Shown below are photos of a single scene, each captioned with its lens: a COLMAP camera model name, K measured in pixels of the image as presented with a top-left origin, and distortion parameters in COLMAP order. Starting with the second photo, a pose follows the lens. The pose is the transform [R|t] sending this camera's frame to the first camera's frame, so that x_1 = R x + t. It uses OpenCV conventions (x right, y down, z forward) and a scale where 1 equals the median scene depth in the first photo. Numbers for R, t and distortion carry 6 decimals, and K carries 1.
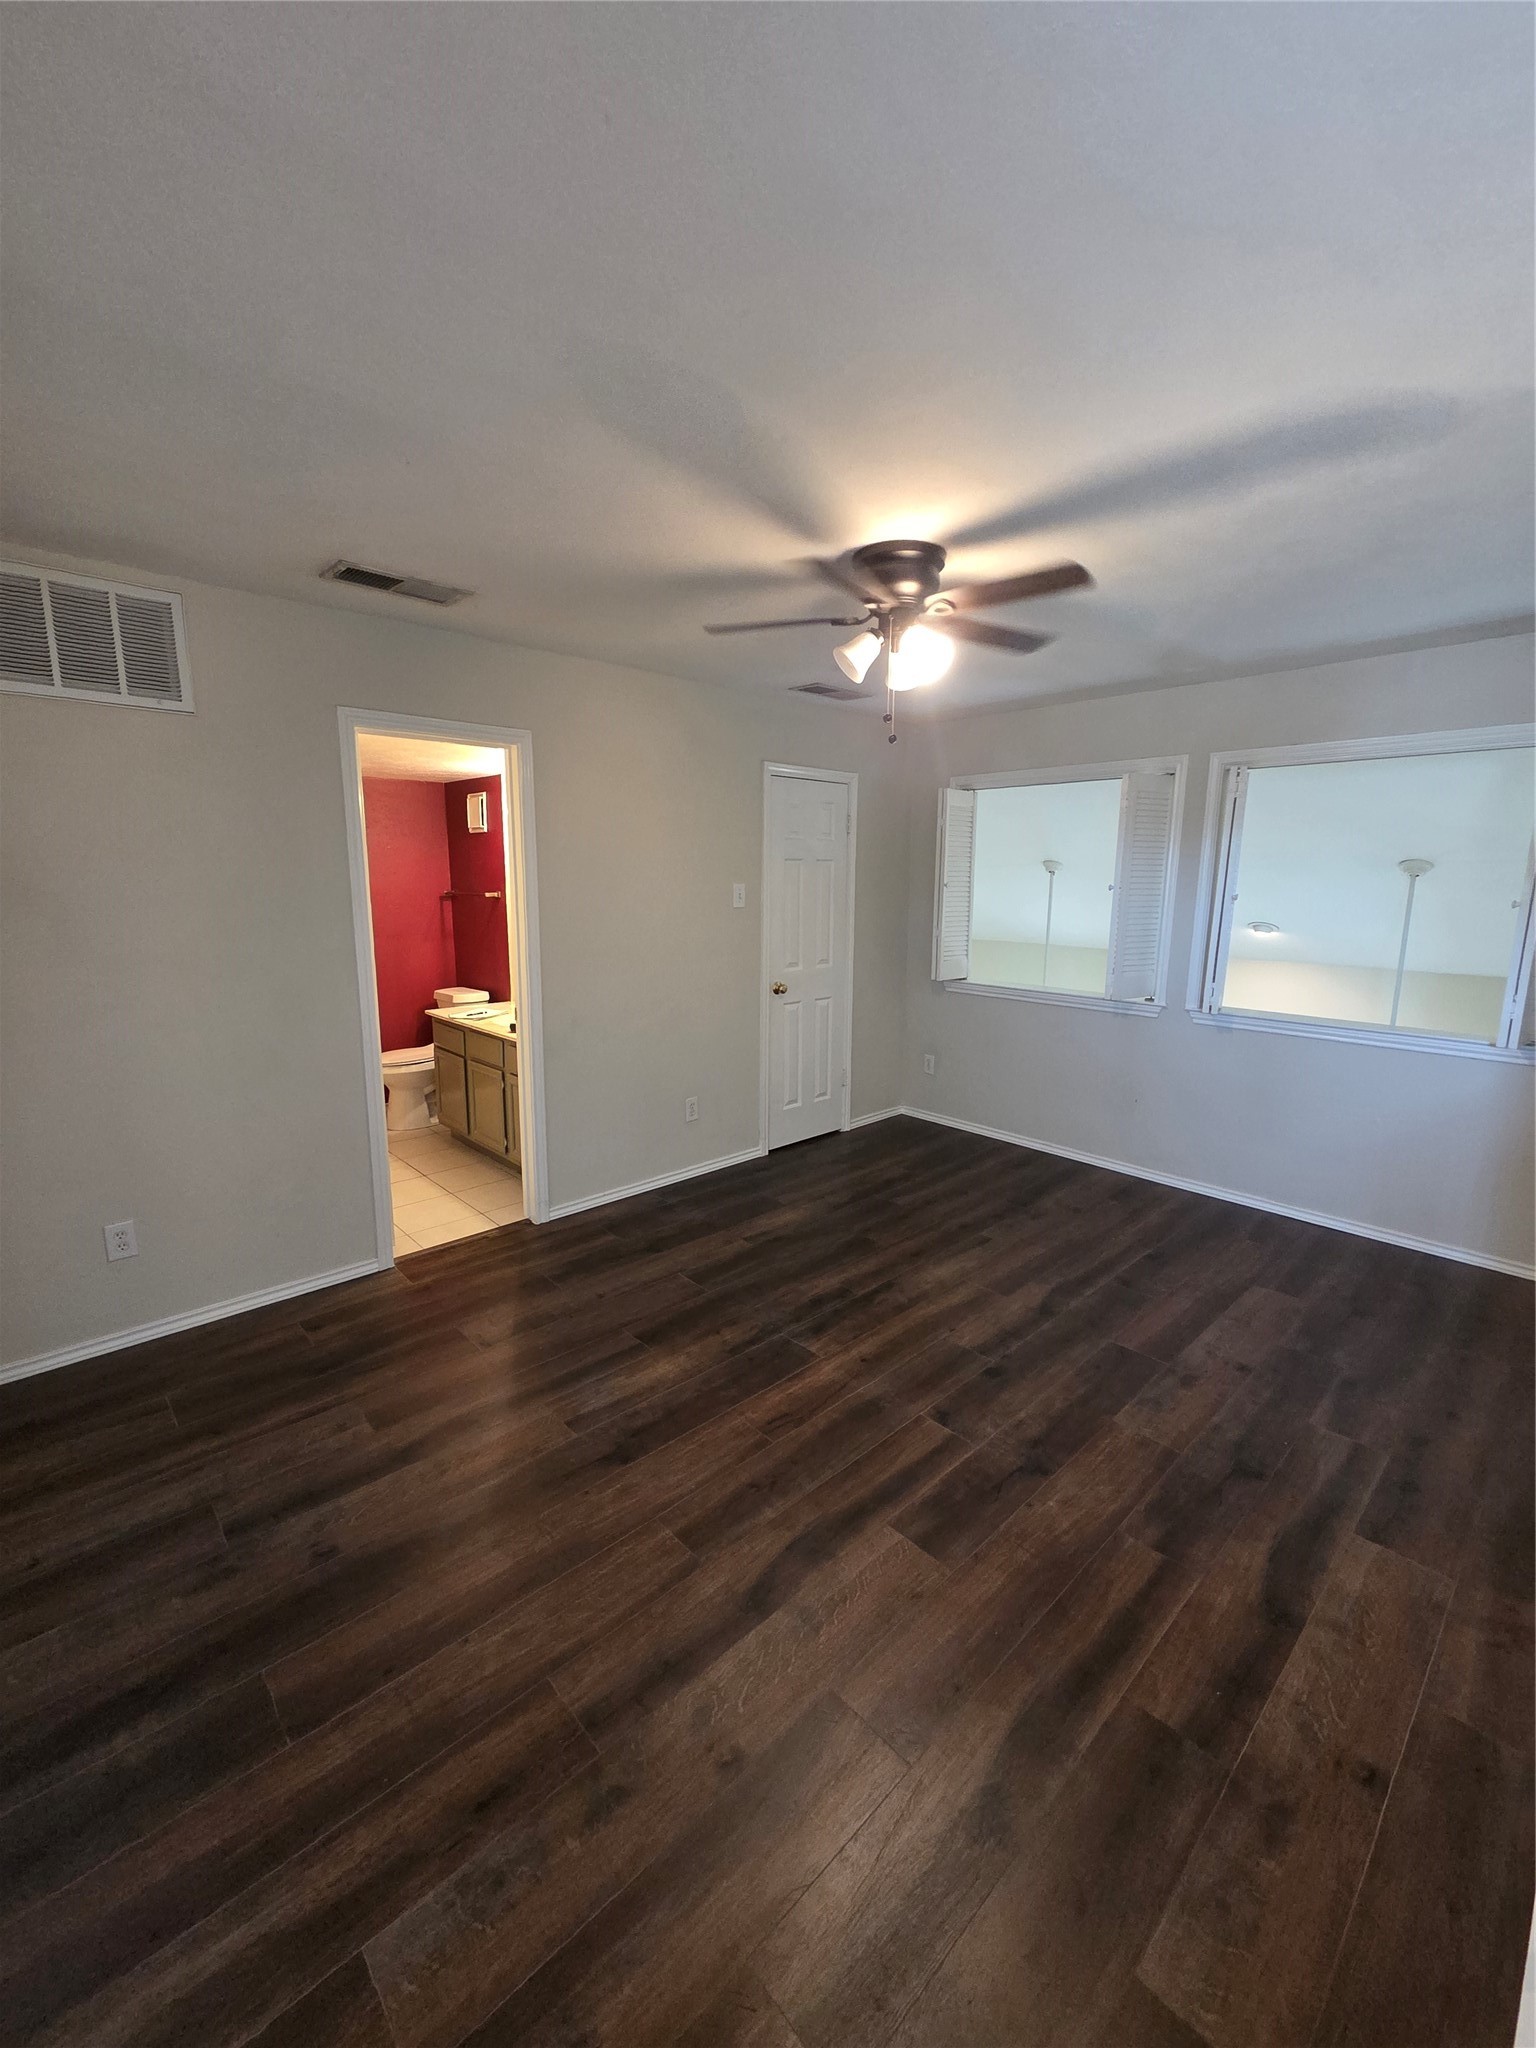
lens RADIAL K [[836.3, 0, 758.9], [0, 836.3, 1024.1], [0, 0, 1]] dist [0.002441, -0.000370]
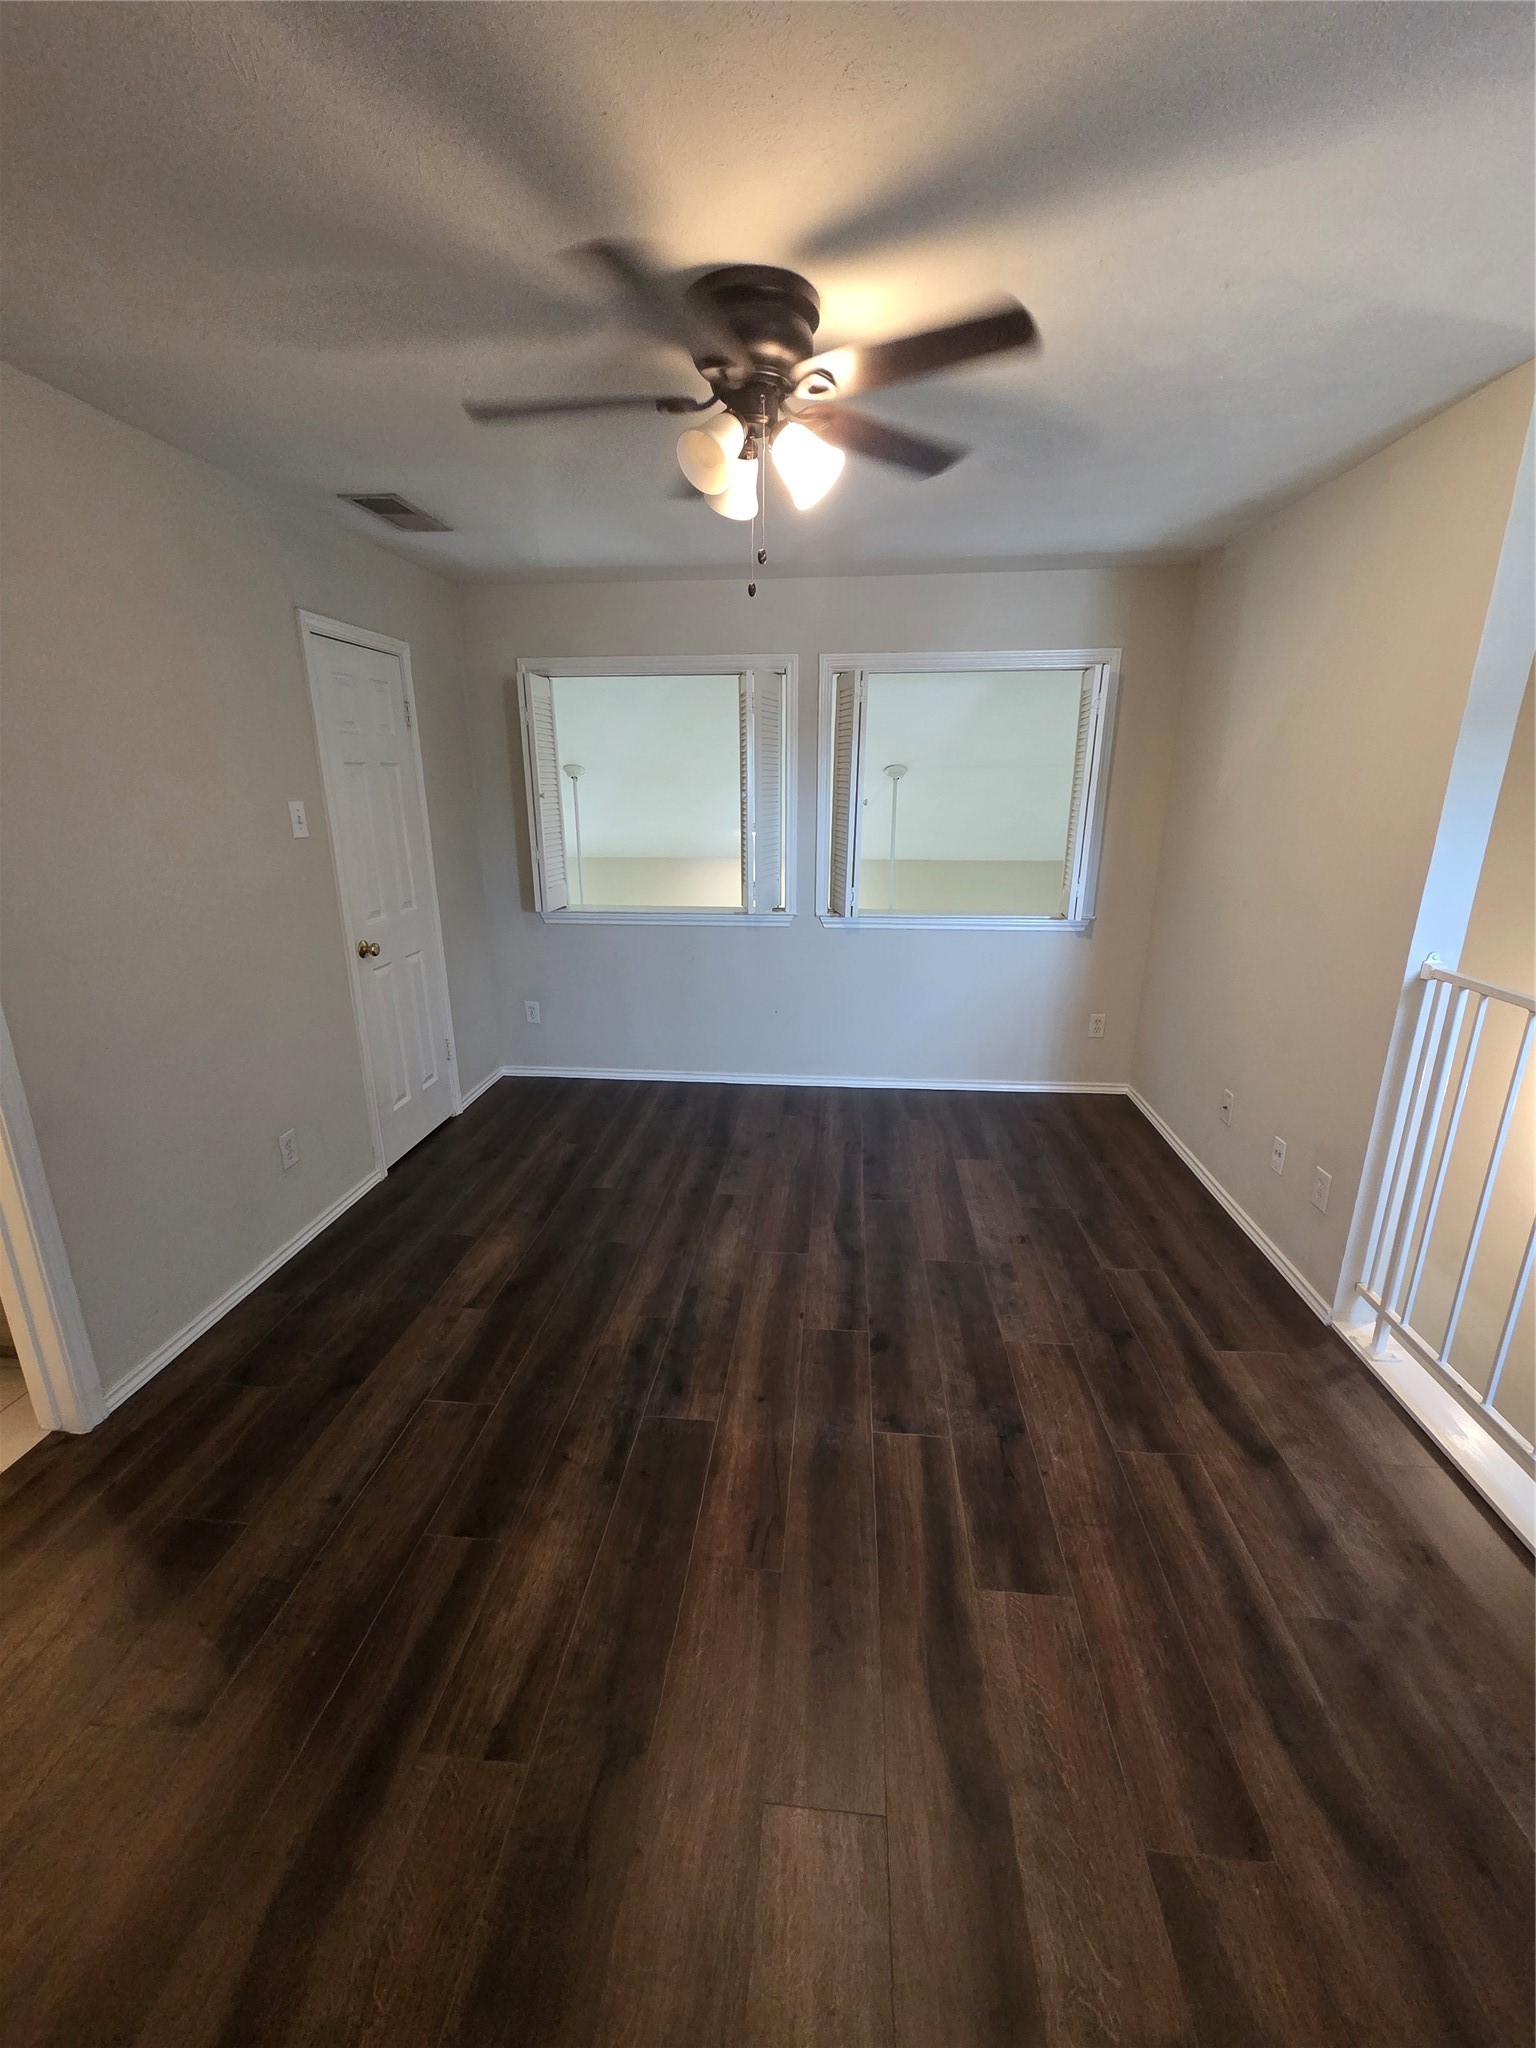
lens RADIAL K [[836.3, 0, 767.0], [0, 836.3, 1027.7], [0, 0, 1]] dist [0.002441, -0.000370]
pose [[0.746818, -0.198577, 0.634689, -0.251609], [0.126645, 0.979380, 0.157403, -0.062439], [-0.652858, -0.037171, 0.756568, 0.318715]]
